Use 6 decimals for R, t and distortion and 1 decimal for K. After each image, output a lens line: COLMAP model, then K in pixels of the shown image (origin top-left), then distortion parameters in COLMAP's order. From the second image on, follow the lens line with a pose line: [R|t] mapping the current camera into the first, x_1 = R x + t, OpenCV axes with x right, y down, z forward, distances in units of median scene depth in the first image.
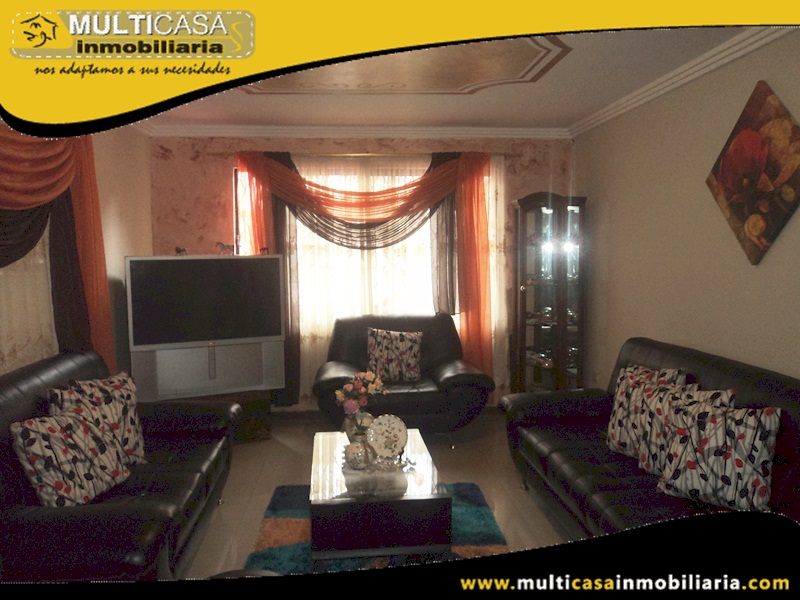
lens RADIAL K [[647.6, 0, 400.0], [0, 647.6, 300.0], [0, 0, 1]] dist [-0.003490, 0.006252]
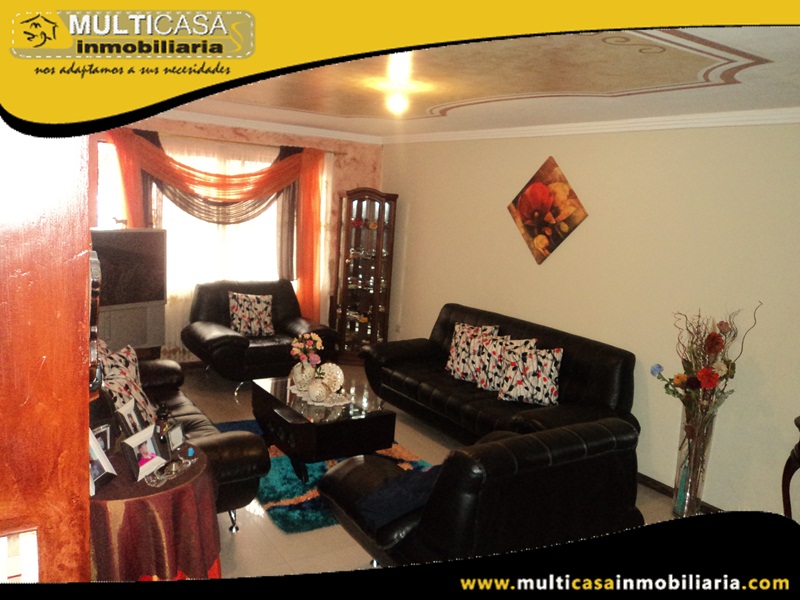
lens RADIAL K [[647.6, 0, 400.0], [0, 647.6, 300.0], [0, 0, 1]] dist [-0.003490, 0.006252]
pose [[0.880786, -0.005866, 0.473479, -0.567291], [-0.036709, 0.996068, 0.080629, -0.083882], [-0.472090, -0.088398, 0.877107, -0.316792]]
